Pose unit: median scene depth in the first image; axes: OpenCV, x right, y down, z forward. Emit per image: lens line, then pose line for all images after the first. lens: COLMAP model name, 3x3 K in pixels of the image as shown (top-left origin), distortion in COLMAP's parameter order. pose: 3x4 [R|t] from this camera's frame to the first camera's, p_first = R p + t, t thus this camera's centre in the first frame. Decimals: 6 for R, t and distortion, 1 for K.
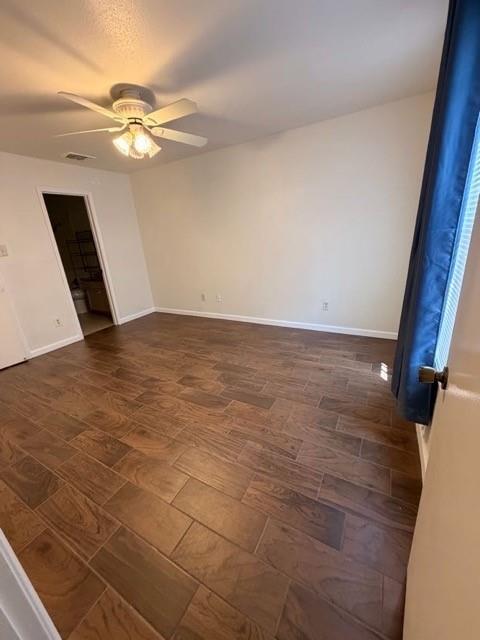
lens RADIAL K [[253.2, 0, 239.6], [0, 253.2, 318.2], [0, 0, 1]] dist [0.000242, 0.000293]
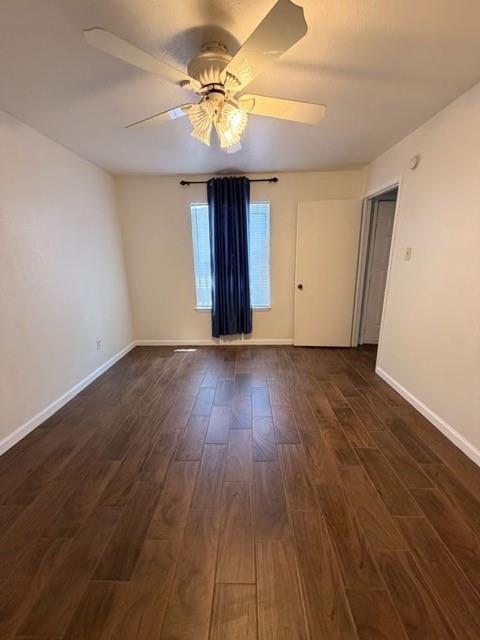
lens RADIAL K [[253.2, 0, 239.6], [0, 253.2, 318.2], [0, 0, 1]] dist [0.000242, 0.000293]
pose [[-0.458820, -0.136815, 0.877933, -0.992960], [0.326928, 0.892764, 0.309984, -0.365305], [-0.826197, 0.429248, -0.364890, 1.282976]]
